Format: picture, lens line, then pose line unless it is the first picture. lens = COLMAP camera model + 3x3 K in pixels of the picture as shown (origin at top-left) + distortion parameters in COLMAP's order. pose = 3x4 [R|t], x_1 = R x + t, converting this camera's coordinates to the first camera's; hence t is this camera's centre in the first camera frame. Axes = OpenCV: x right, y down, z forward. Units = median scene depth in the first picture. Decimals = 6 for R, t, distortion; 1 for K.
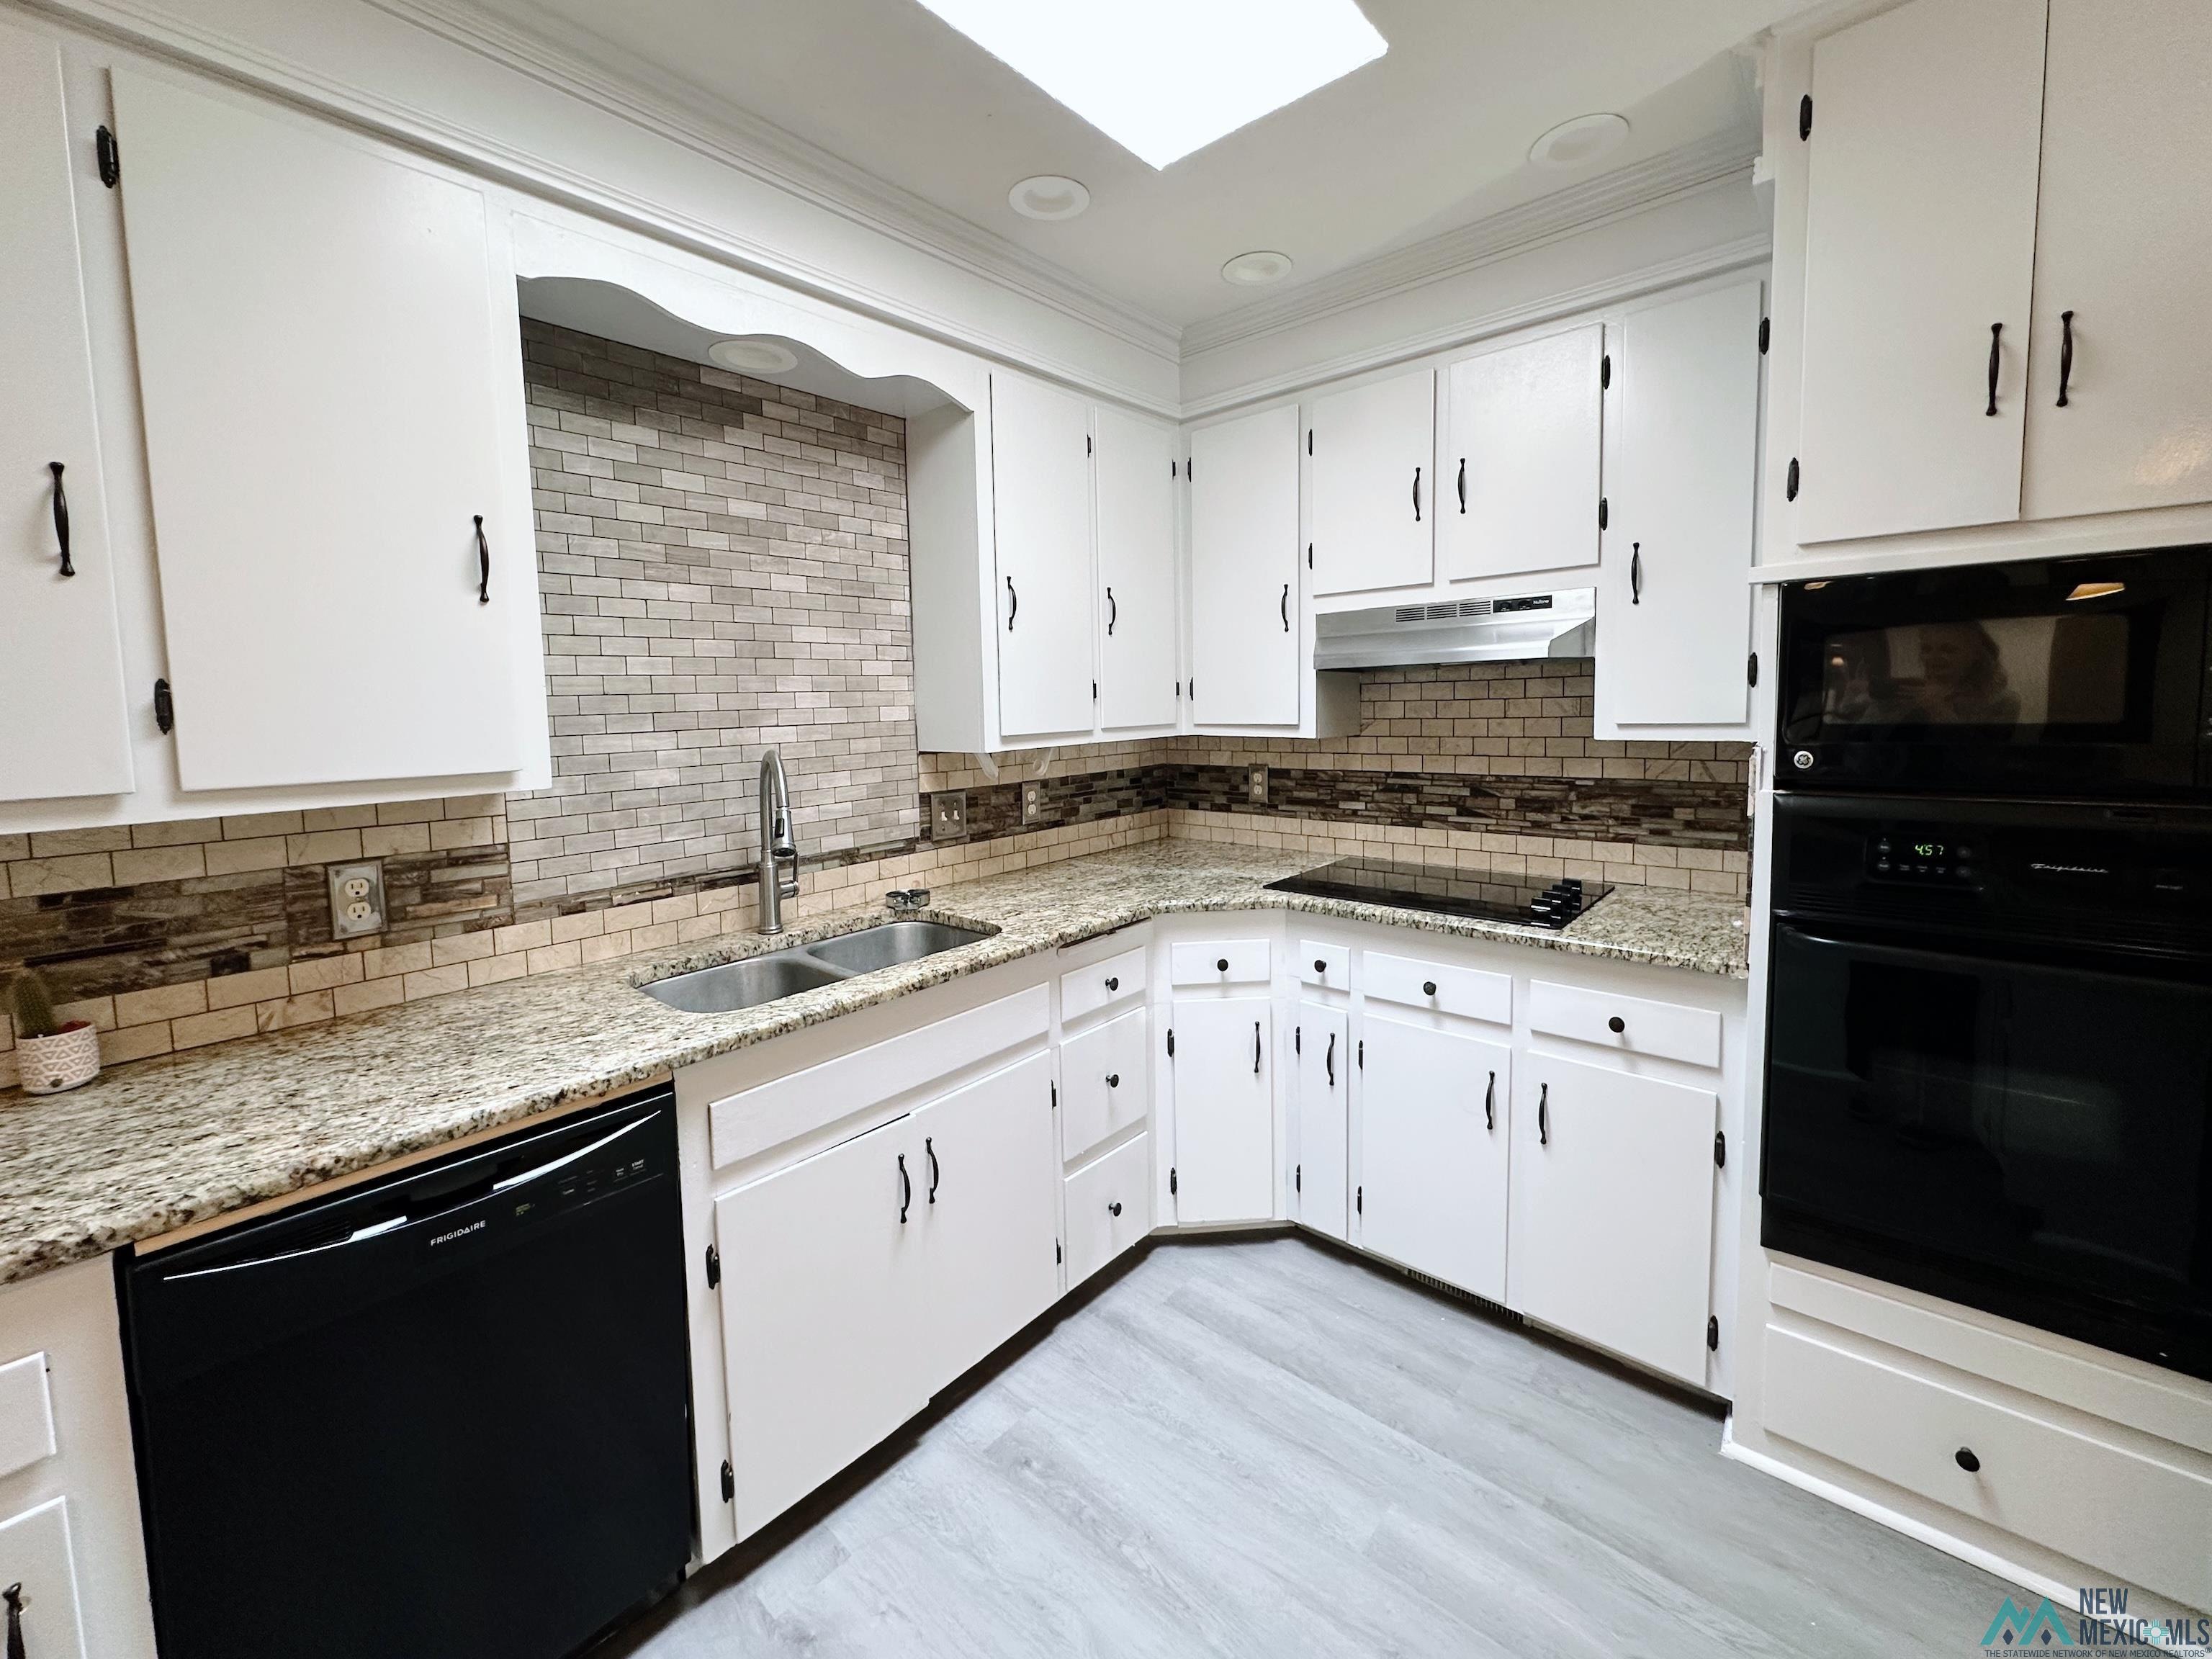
lens RADIAL K [[881.8, 0, 1093.7], [0, 881.8, 812.6], [0, 0, 1]] dist [-0.003327, 0.000948]
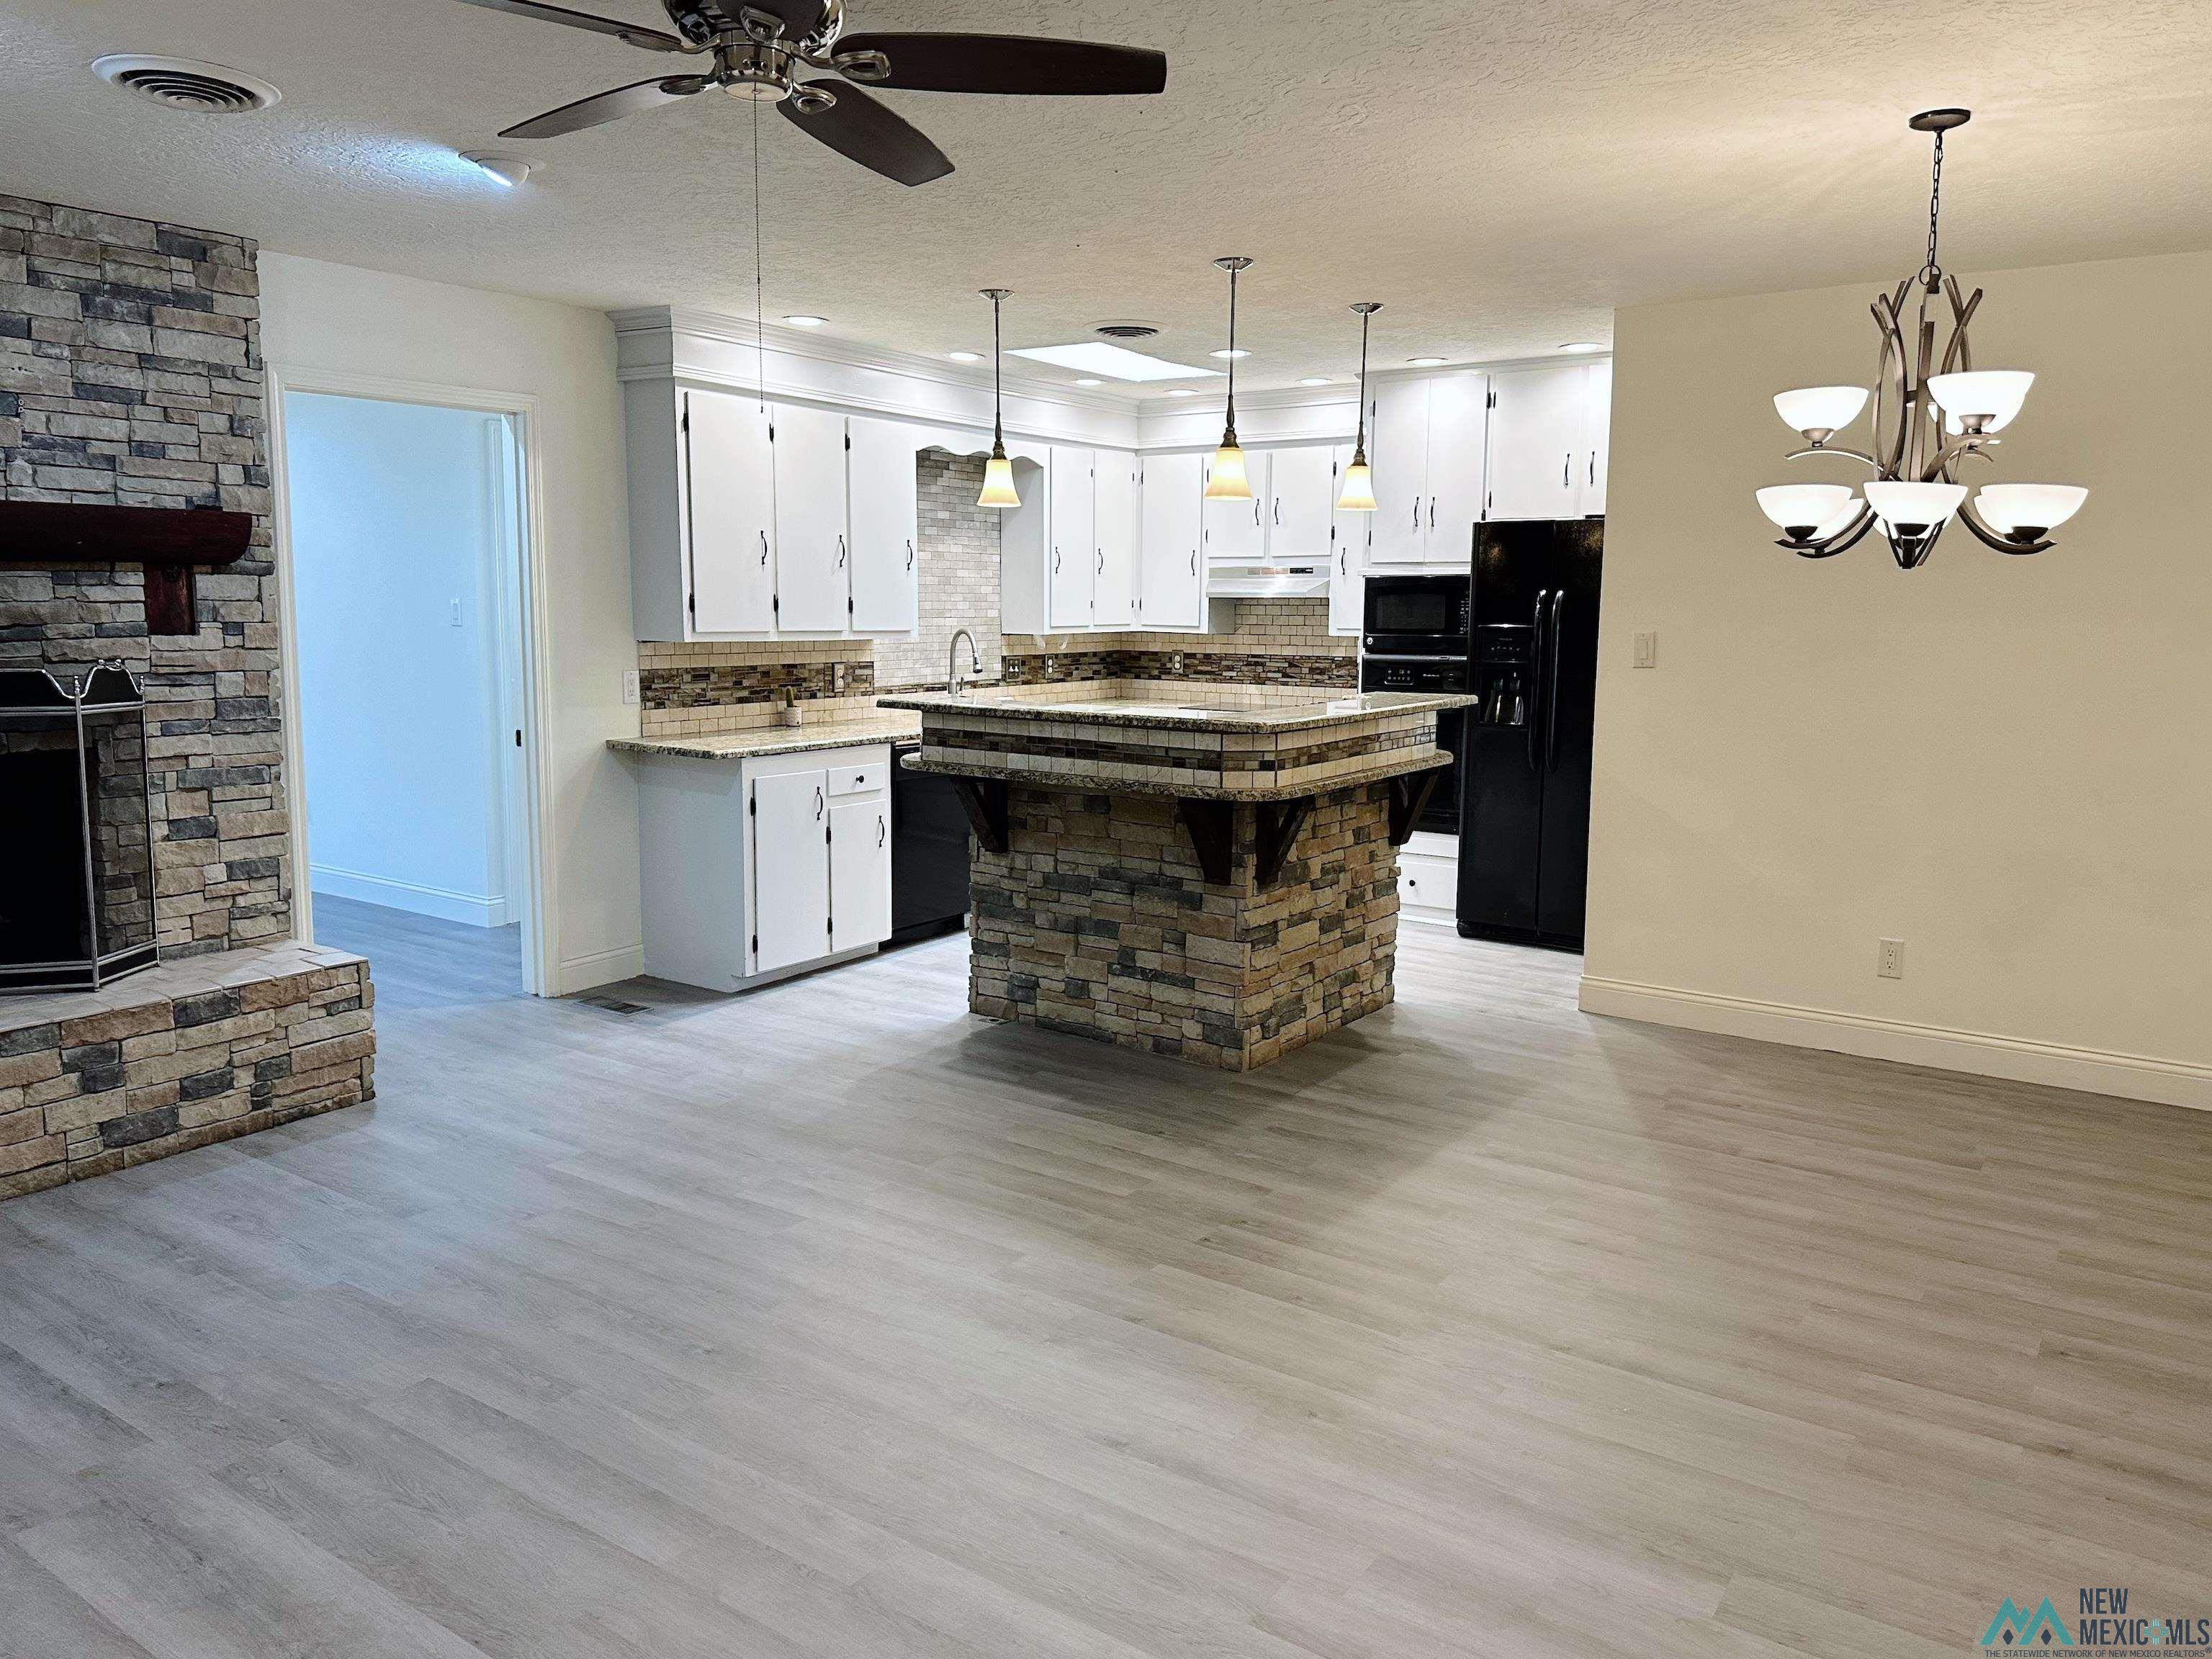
lens RADIAL K [[1546.5, 0, 1118.6], [0, 1546.5, 777.7], [0, 0, 1]] dist [0.061086, -0.056490]
pose [[0.989047, 0.017227, 0.146590, -0.421204], [-0.015392, 0.999788, -0.013644, 0.274772], [-0.146794, 0.011238, 0.989103, -2.265474]]
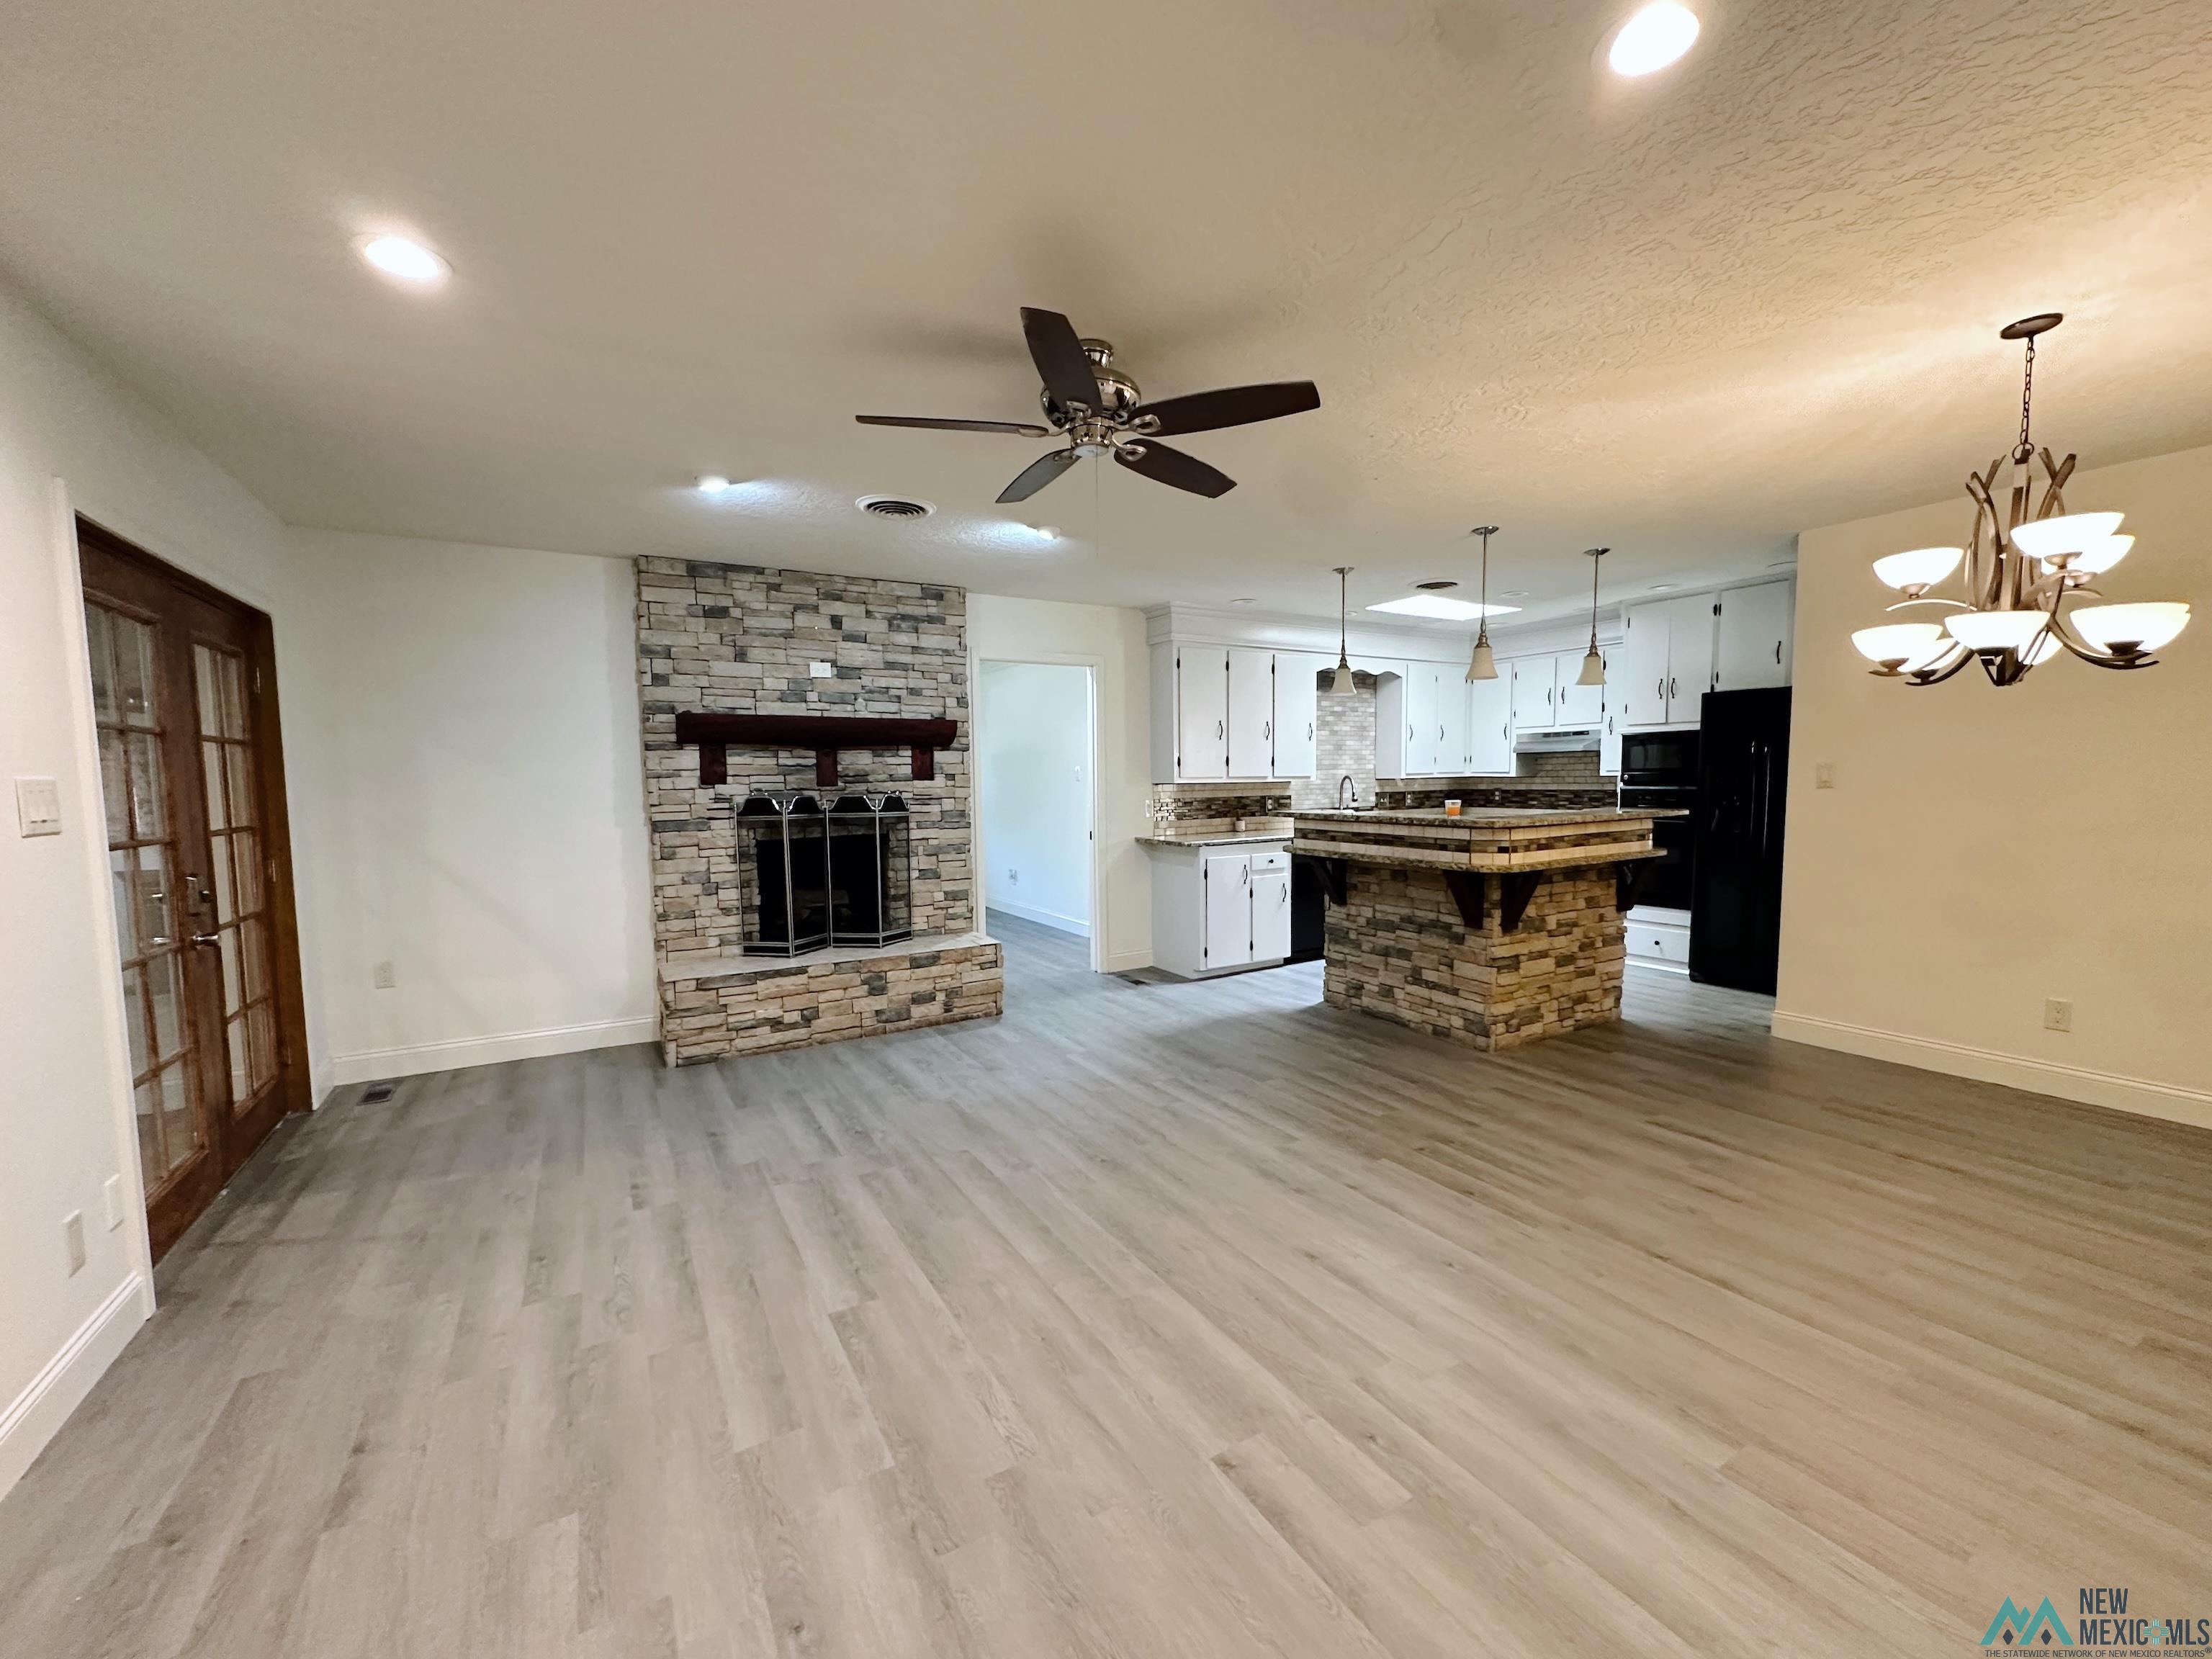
lens RADIAL K [[881.8, 0, 1116.6], [0, 881.8, 853.2], [0, 0, 1]] dist [-0.003327, 0.000948]
pose [[0.958469, 0.035549, -0.282974, -0.182008], [-0.045455, 0.998559, -0.028518, 0.317270], [0.281552, 0.040197, 0.958704, -2.197443]]
